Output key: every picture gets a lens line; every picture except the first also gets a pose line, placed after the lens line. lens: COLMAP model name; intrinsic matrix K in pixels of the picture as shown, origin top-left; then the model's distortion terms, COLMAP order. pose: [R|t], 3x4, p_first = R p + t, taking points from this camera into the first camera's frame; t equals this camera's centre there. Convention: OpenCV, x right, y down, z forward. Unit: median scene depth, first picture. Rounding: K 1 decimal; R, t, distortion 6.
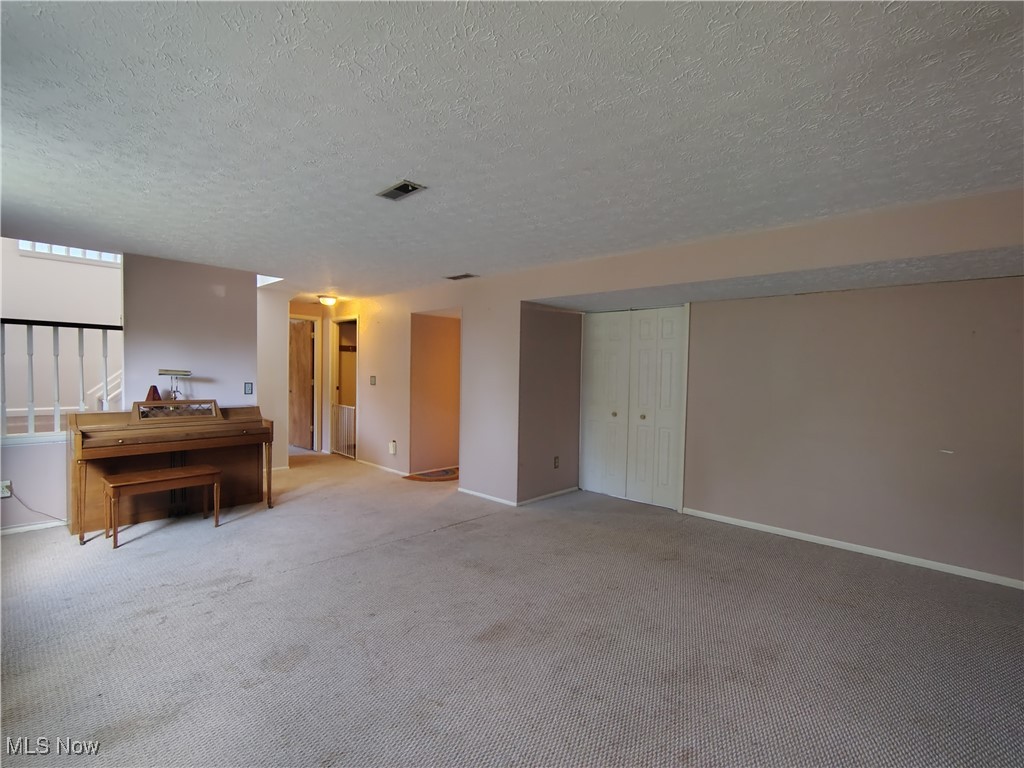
lens RADIAL K [[479.1, 0, 508.8], [0, 479.1, 386.8], [0, 0, 1]] dist [-0.012889, 0.005991]
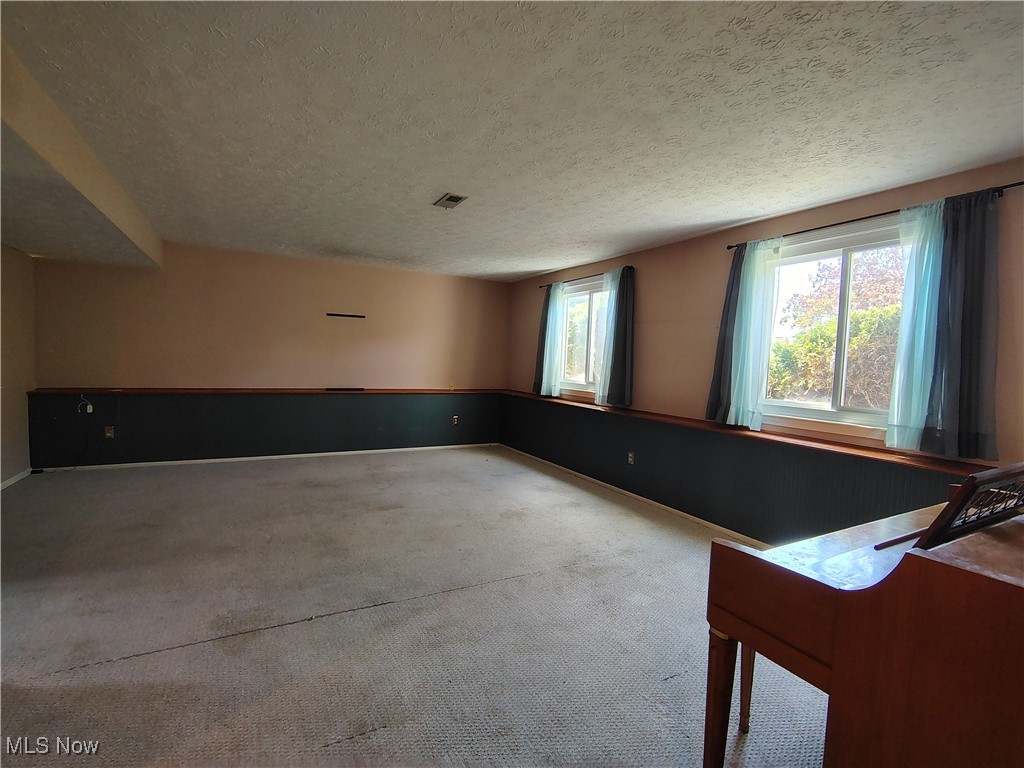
lens RADIAL K [[479.1, 0, 508.8], [0, 479.1, 386.8], [0, 0, 1]] dist [-0.012889, 0.005991]
pose [[-0.947340, -0.072608, 0.311890, -0.804402], [-0.045356, 0.994560, 0.093767, -0.041049], [-0.317001, 0.074683, -0.945480, 2.176389]]
